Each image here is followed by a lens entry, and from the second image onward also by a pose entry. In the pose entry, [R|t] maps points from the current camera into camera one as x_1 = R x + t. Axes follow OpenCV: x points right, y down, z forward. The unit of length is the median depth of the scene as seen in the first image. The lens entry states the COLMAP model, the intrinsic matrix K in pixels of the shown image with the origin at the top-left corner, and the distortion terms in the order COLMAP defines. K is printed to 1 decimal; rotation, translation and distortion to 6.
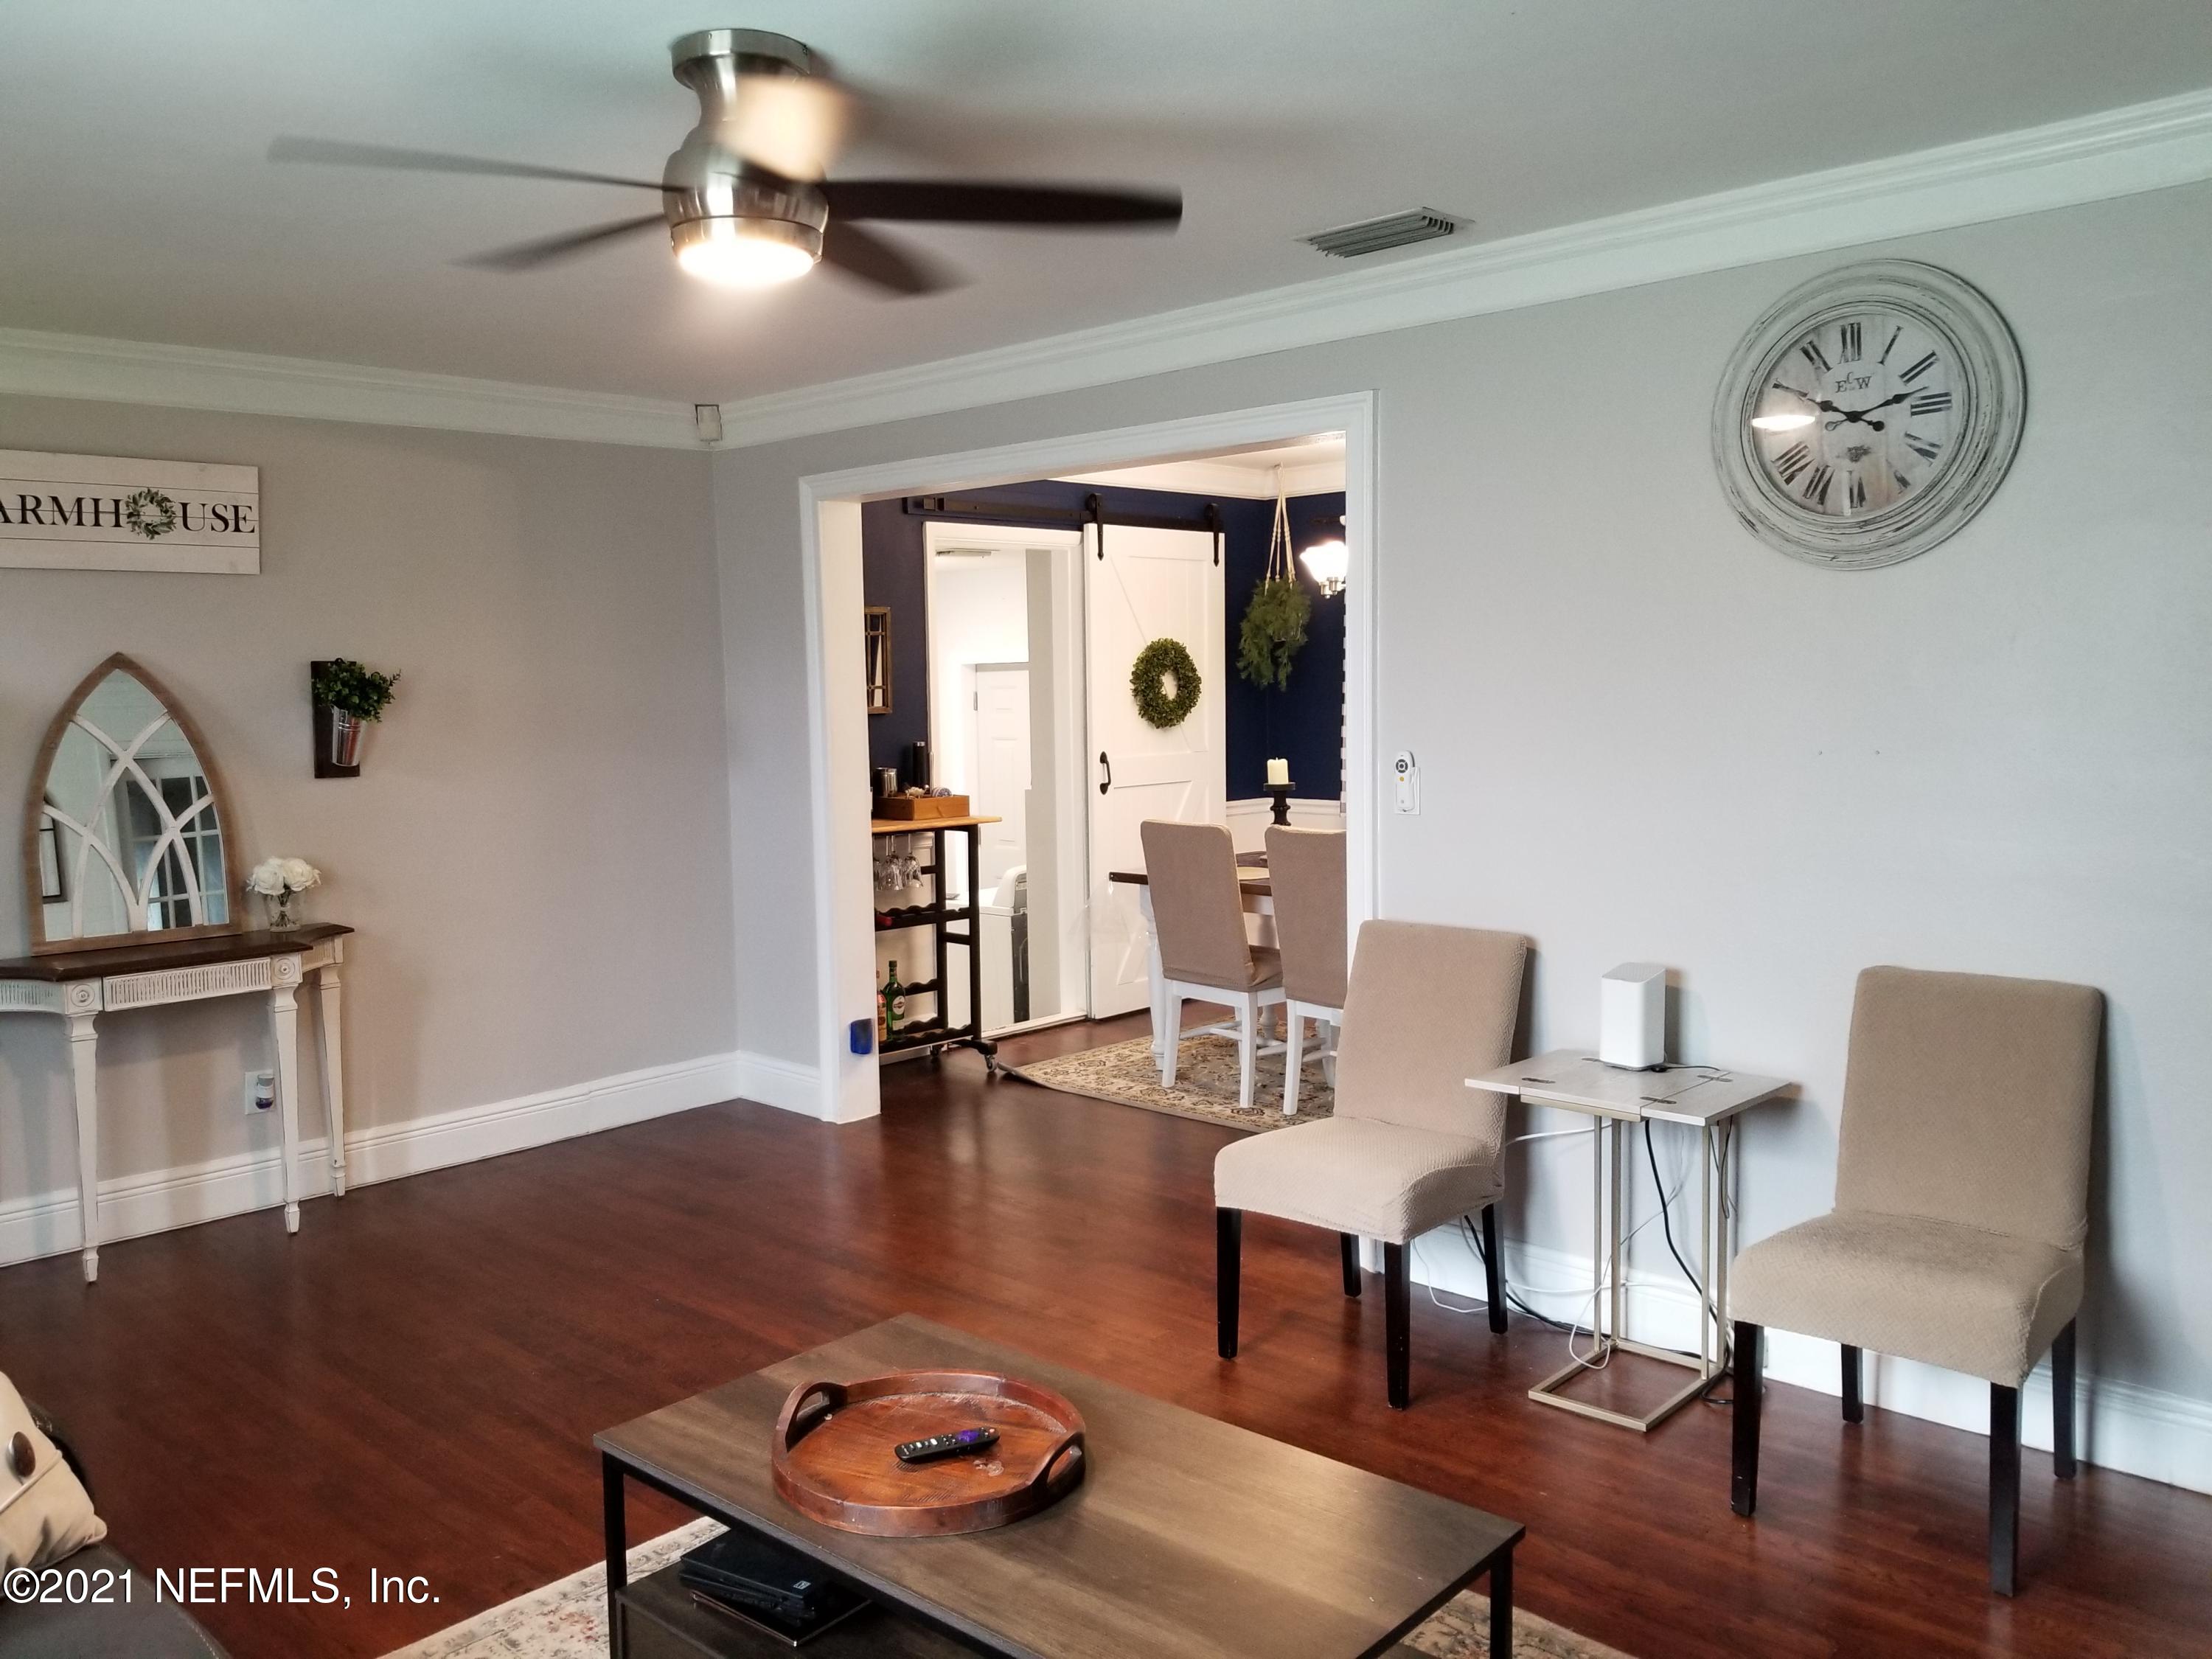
lens RADIAL K [[1700.3, 0, 1067.3], [0, 1700.3, 792.5], [0, 0, 1]] dist [0.078271, -0.150781]
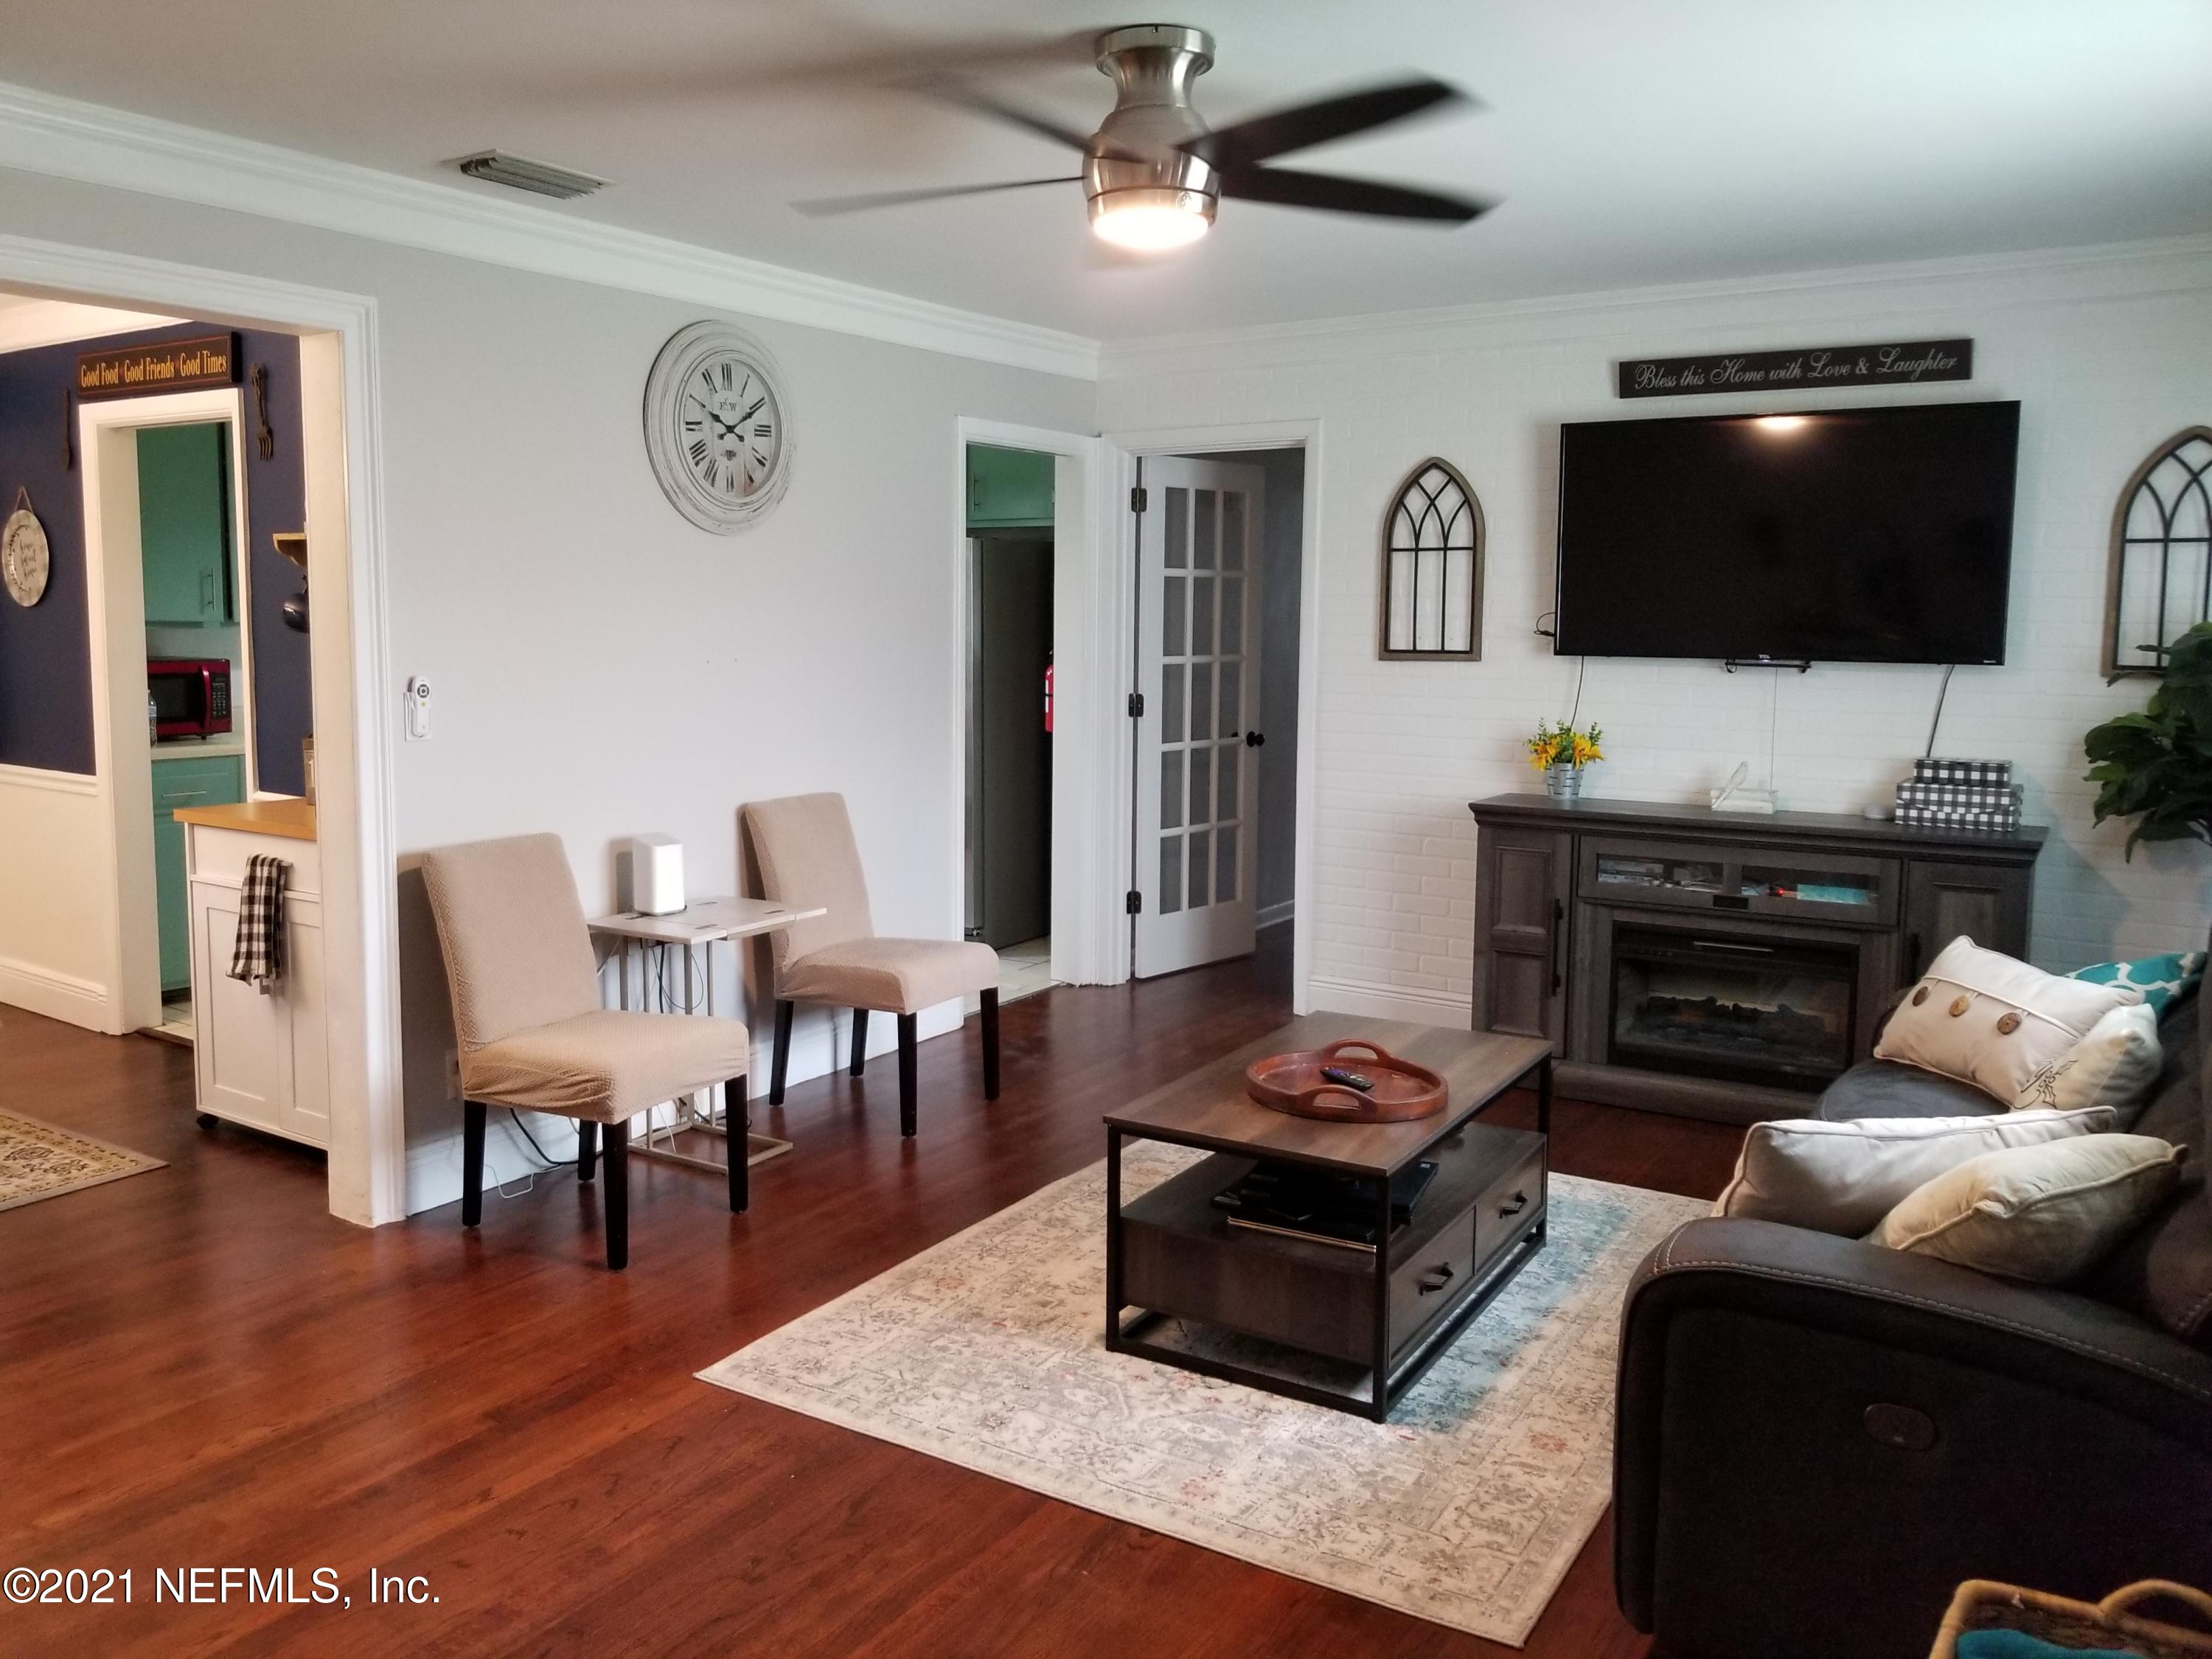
lens RADIAL K [[1700.3, 0, 1067.3], [0, 1700.3, 792.5], [0, 0, 1]] dist [0.078271, -0.150781]
pose [[-0.179977, -0.085284, 0.979967, -0.531443], [0.065542, 0.992981, 0.098454, -0.018289], [-0.981485, 0.081949, -0.173124, 0.506461]]
